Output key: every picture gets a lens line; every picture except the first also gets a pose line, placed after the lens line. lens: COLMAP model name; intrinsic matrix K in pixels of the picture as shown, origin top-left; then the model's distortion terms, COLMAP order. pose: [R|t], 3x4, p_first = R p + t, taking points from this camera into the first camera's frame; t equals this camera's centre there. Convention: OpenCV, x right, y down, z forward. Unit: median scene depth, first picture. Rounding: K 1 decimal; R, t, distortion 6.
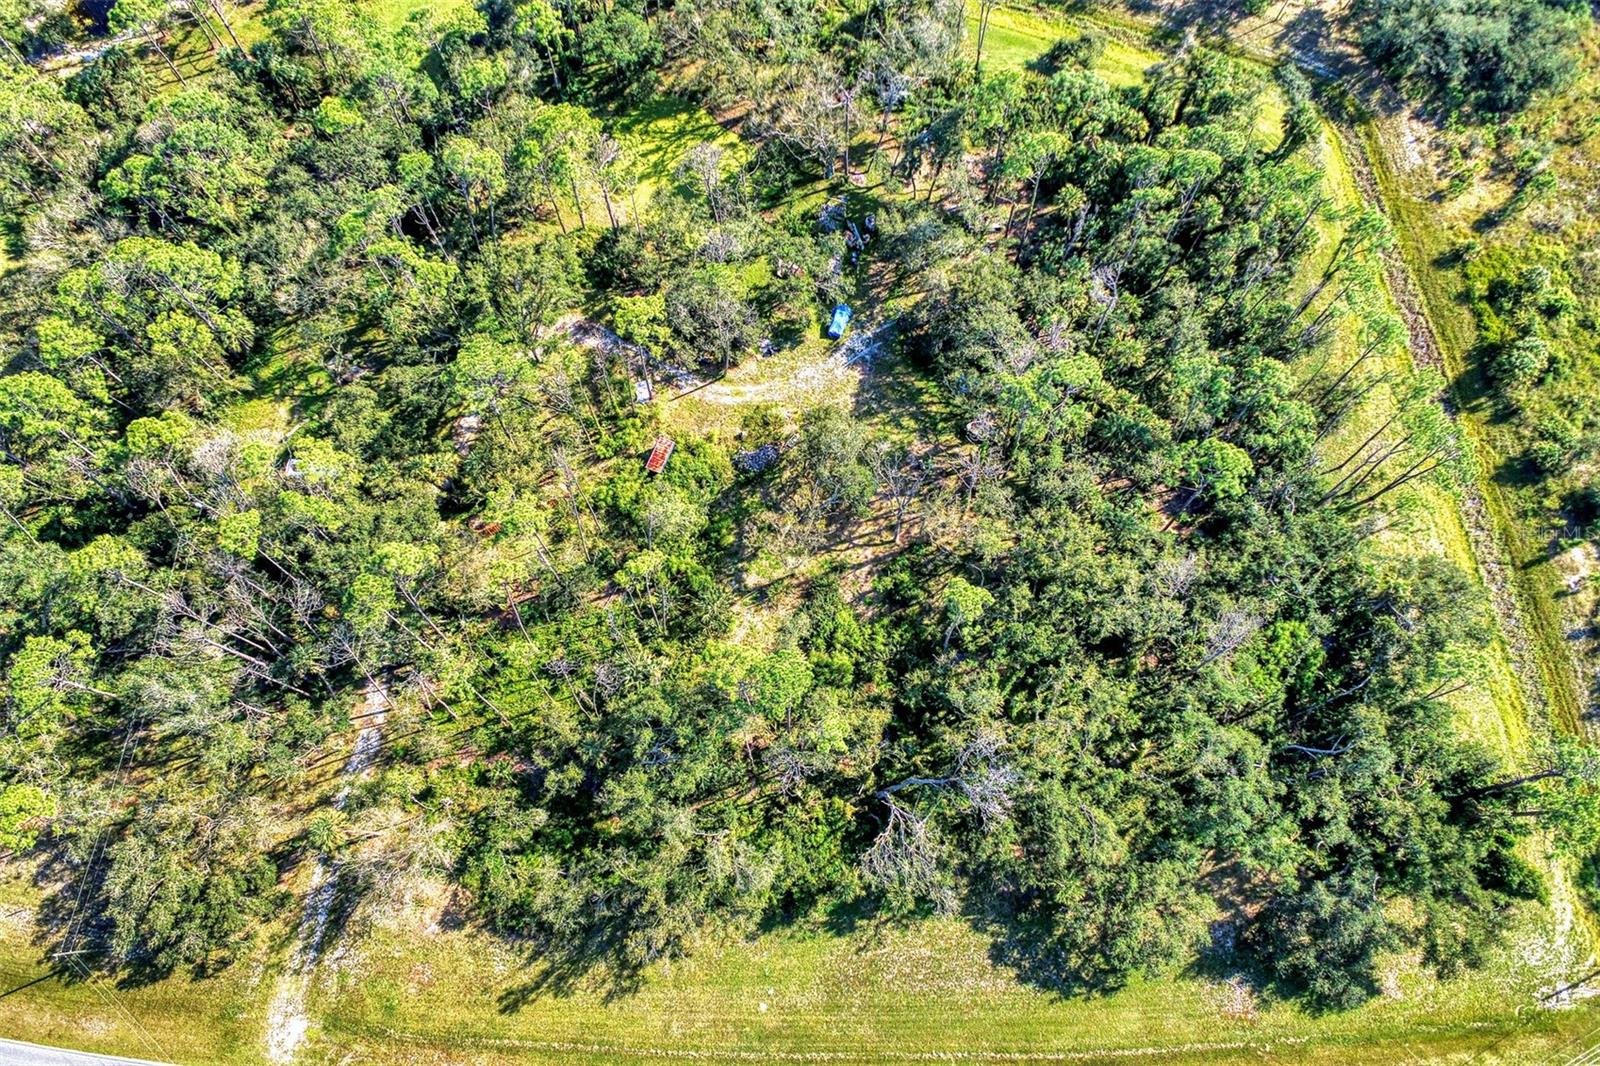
lens RADIAL K [[1101.0, 0, 800.0], [0, 1101.0, 533.0], [0, 0, 1]] dist [-0.002802, 0.002855]
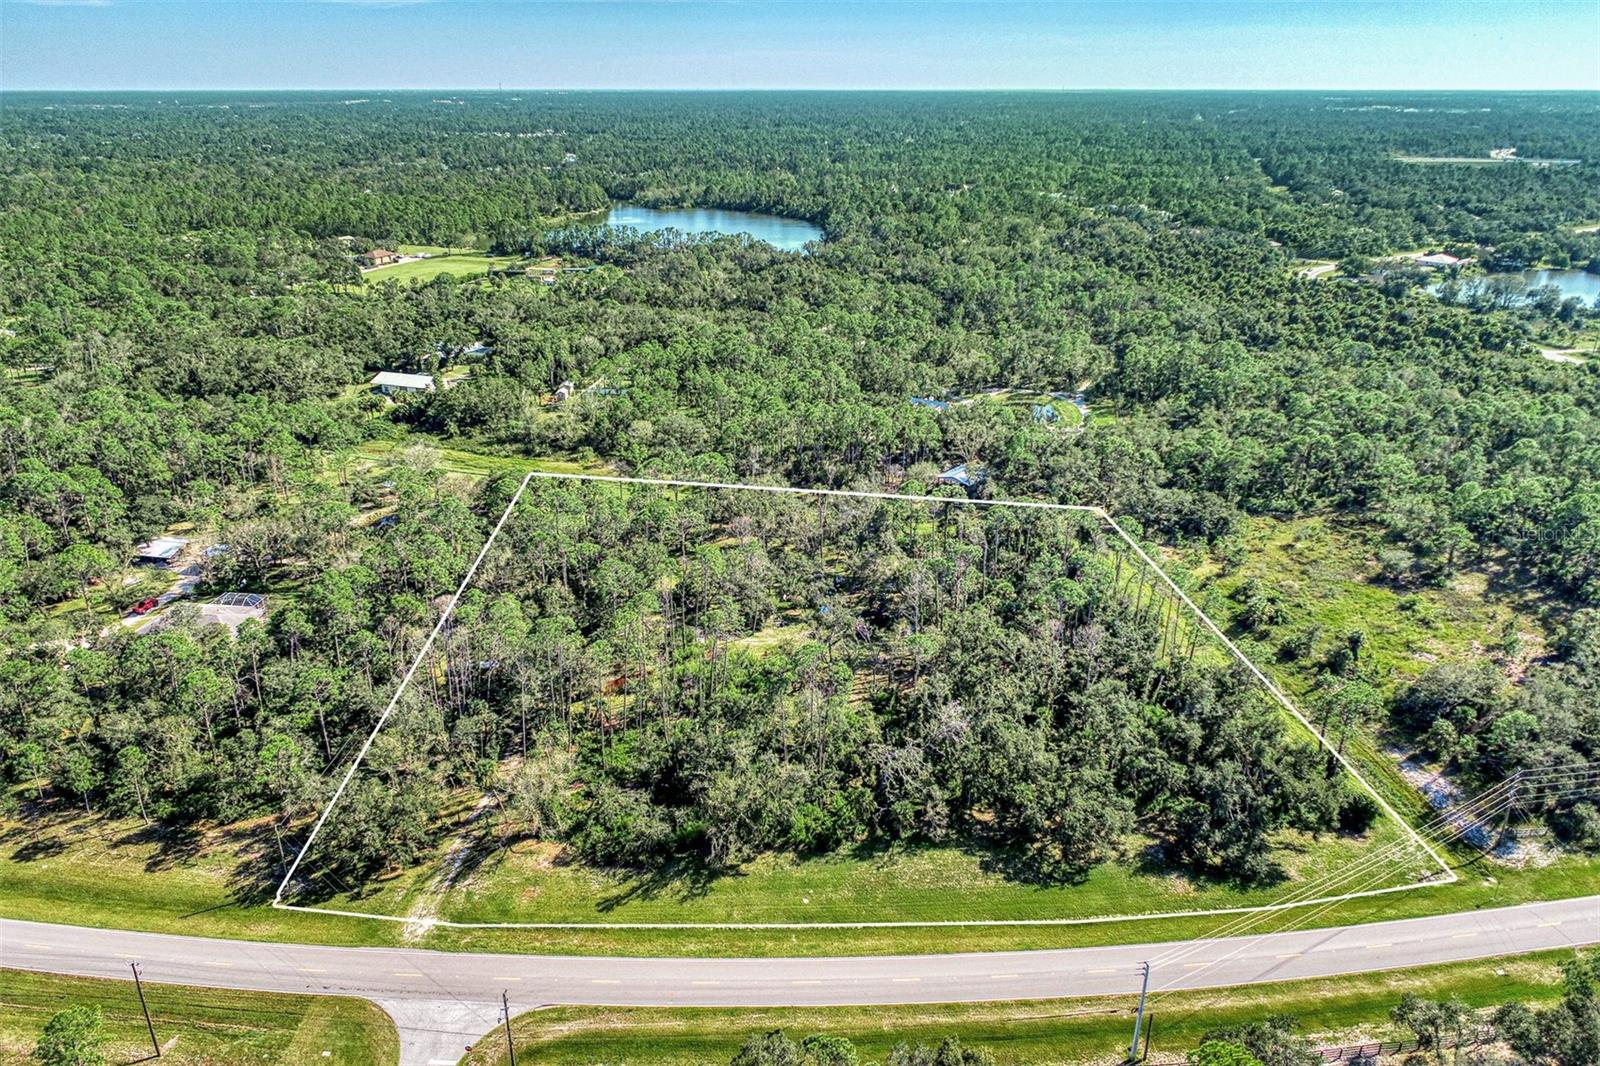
lens RADIAL K [[1073.8, 0, 800.0], [0, 1073.8, 533.0], [0, 0, 1]] dist [-0.003387, 0.000486]
pose [[0.998771, -0.023640, 0.043563, -0.071919], [0.048459, 0.650321, -0.758112, 0.922599], [-0.010408, 0.759292, 0.650667, -0.094590]]
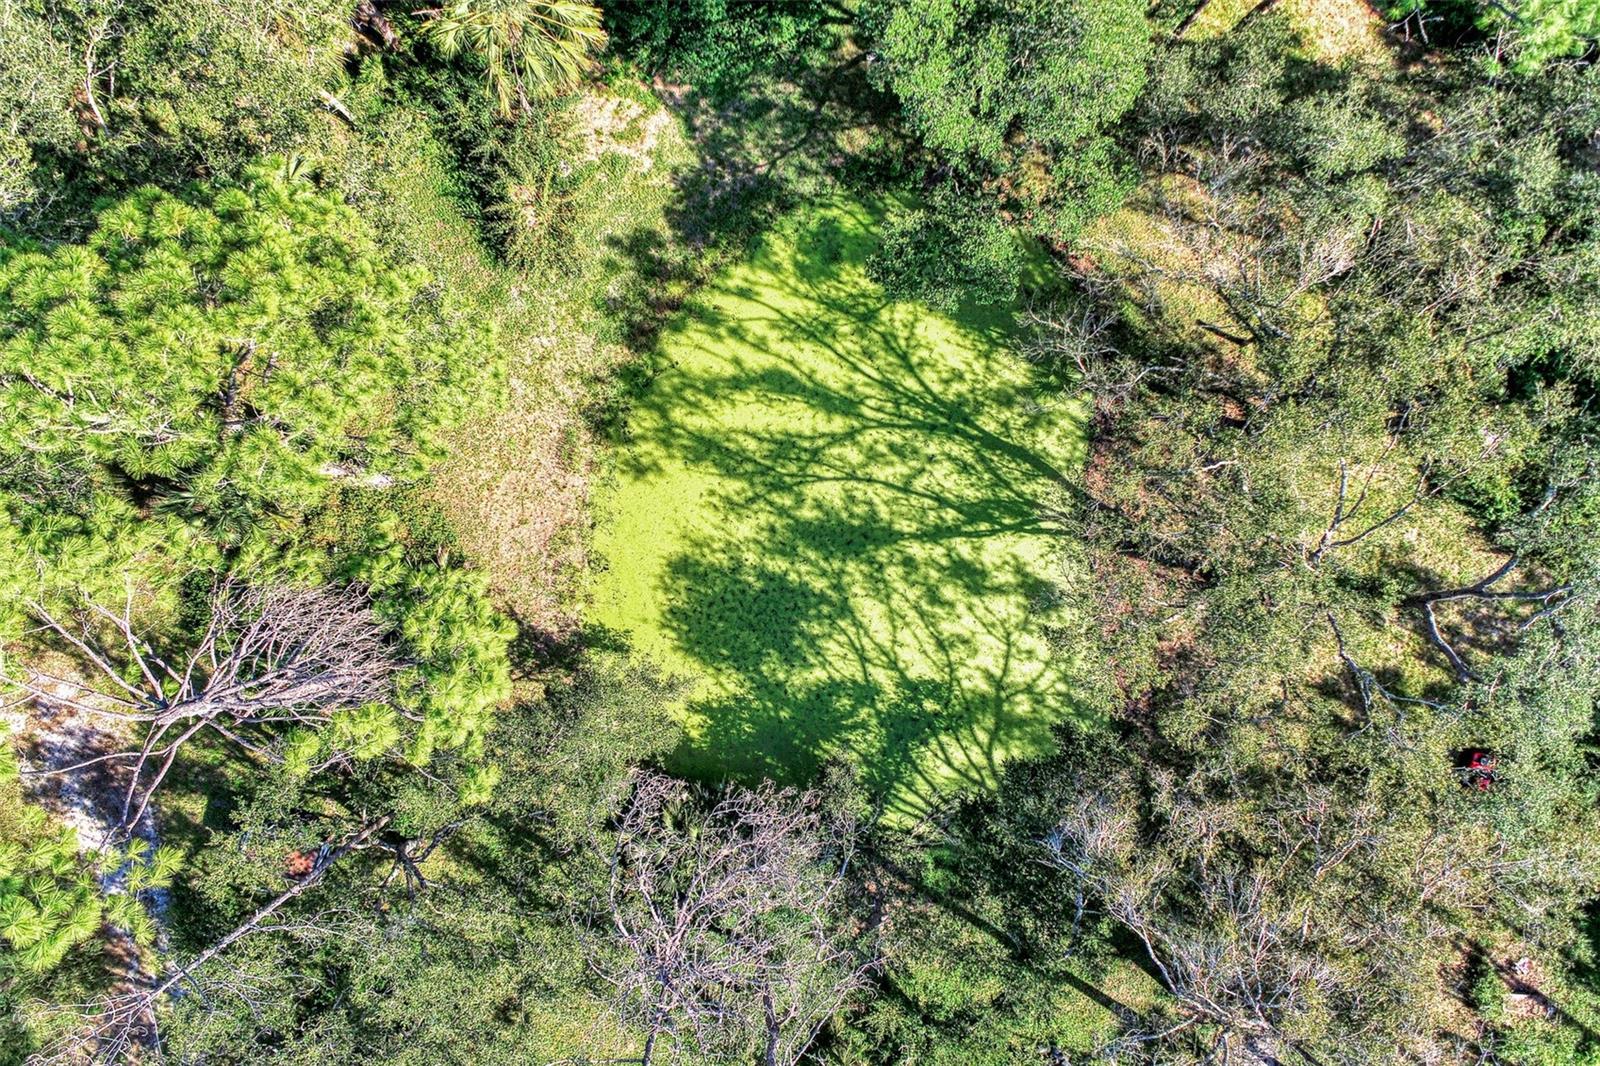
lens RADIAL K [[1101.0, 0, 800.0], [0, 1101.0, 533.0], [0, 0, 1]] dist [-0.002802, 0.002855]
pose [[0.677791, 0.735225, 0.006633, -0.126927], [-0.696543, 0.639190, 0.325983, -0.451806], [0.235431, -0.225569, 0.945352, 0.818071]]
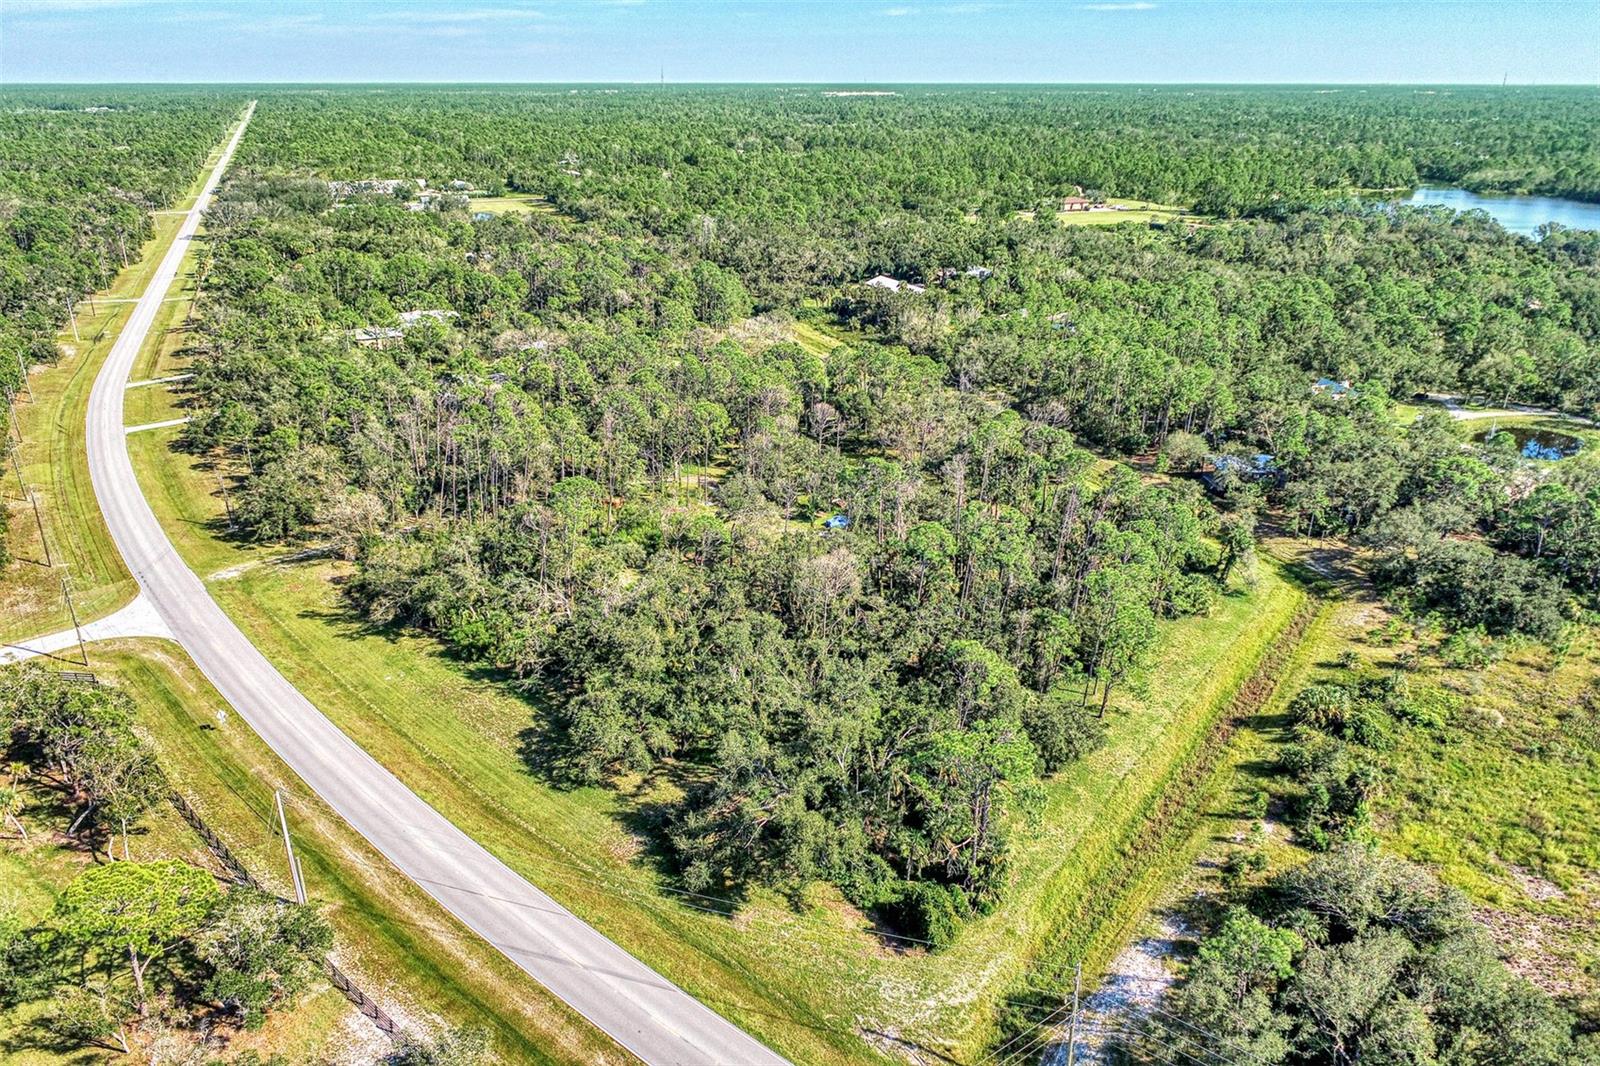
lens RADIAL K [[1100.4, 0, 800.0], [0, 1100.4, 533.0], [0, 0, 1]] dist [-0.000656, -0.002724]
pose [[0.717732, 0.260828, -0.645623, 0.912477], [-0.661927, 0.543364, -0.516341, 0.576804], [0.216132, 0.797950, 0.562639, 0.224542]]
